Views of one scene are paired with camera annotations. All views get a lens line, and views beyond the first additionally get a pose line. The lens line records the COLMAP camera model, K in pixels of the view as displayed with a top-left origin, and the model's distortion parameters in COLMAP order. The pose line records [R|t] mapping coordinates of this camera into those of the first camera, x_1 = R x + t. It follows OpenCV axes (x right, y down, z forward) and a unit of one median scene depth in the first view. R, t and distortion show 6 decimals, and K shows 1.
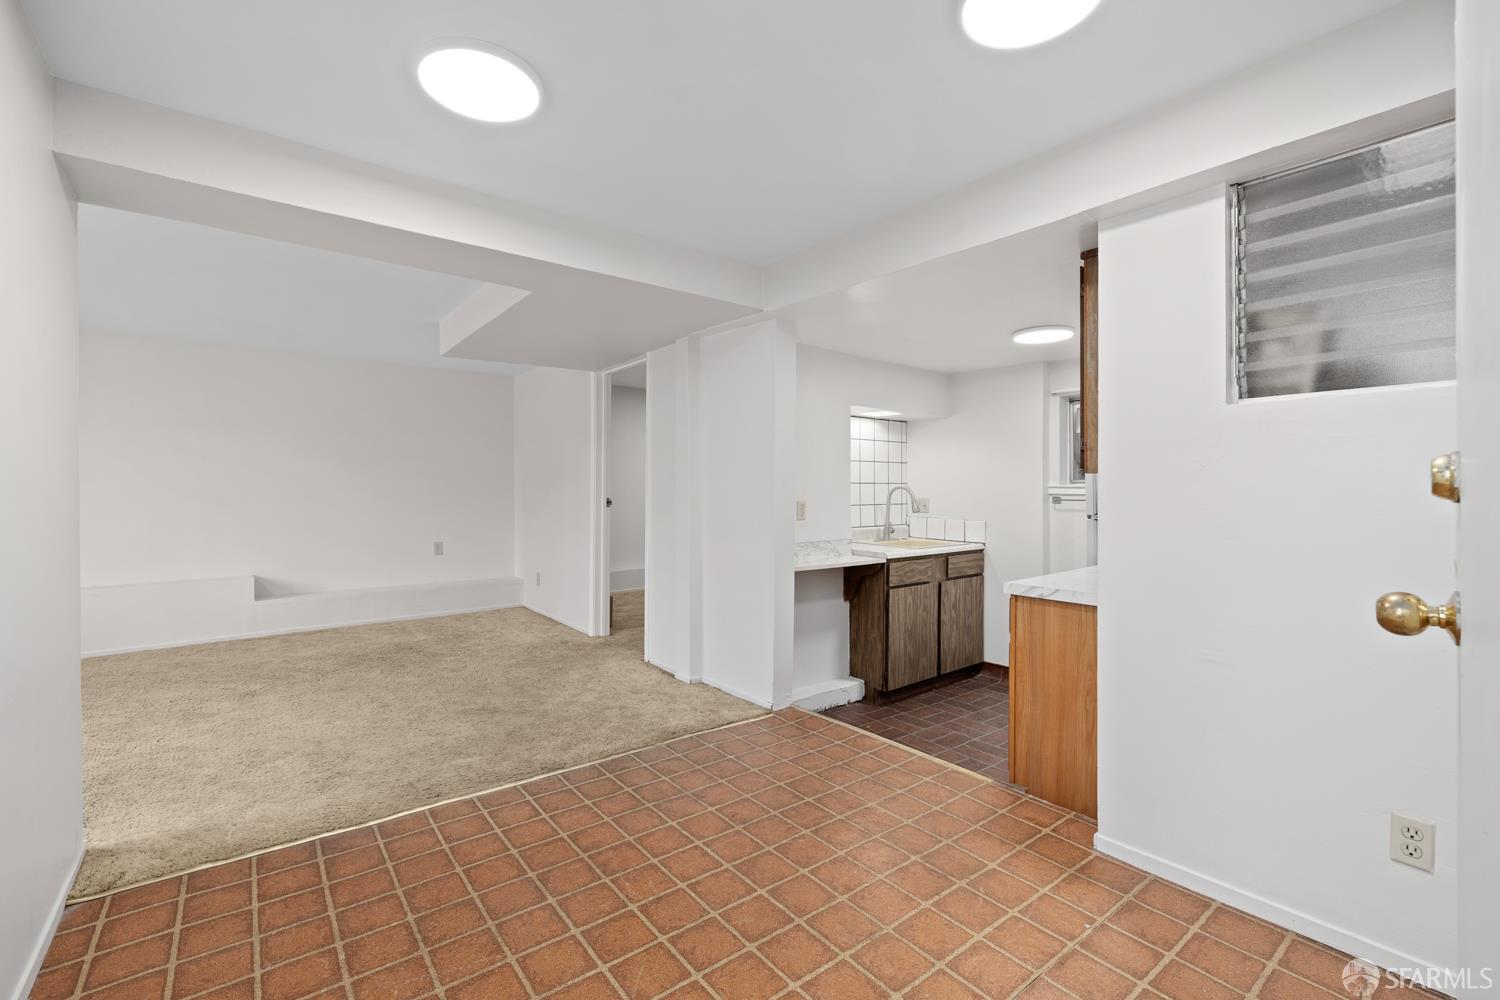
lens RADIAL K [[635.2, 0, 756.0], [0, 635.2, 493.0], [0, 0, 1]] dist [0.000863, -0.000924]
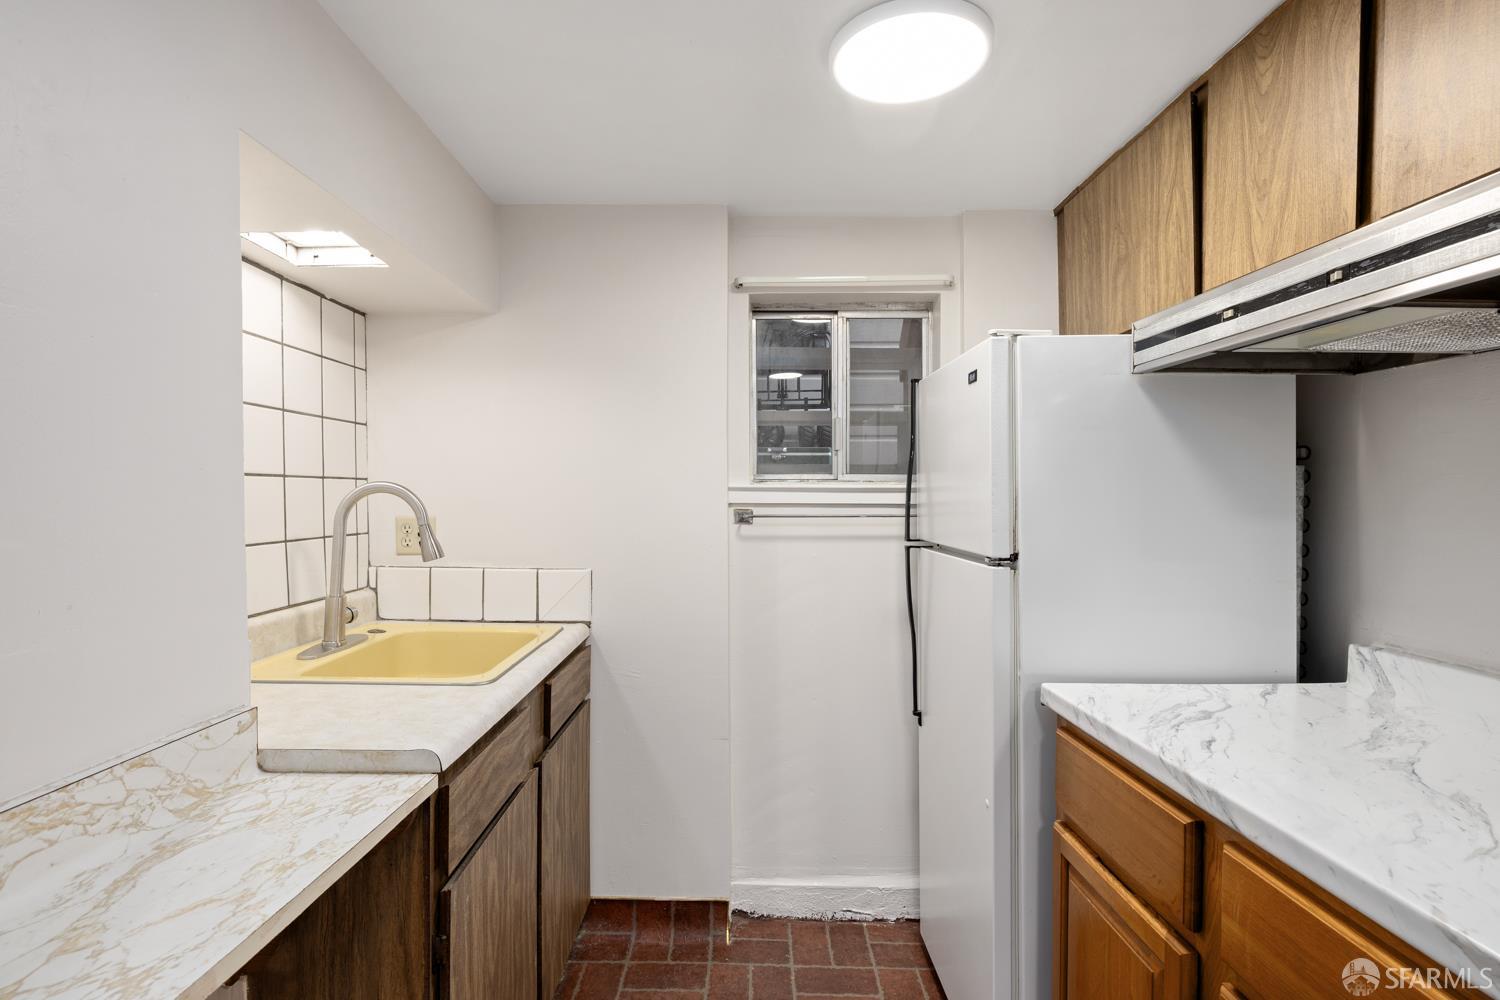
lens RADIAL K [[699.4, 0, 734.1], [0, 699.4, 495.7], [0, 0, 1]] dist [-0.010477, 0.002008]
pose [[0.626130, 0.001816, 0.779716, 0.054985], [0.005356, 0.999964, -0.006630, -0.001308], [-0.779700, 0.008328, 0.626098, 0.630633]]
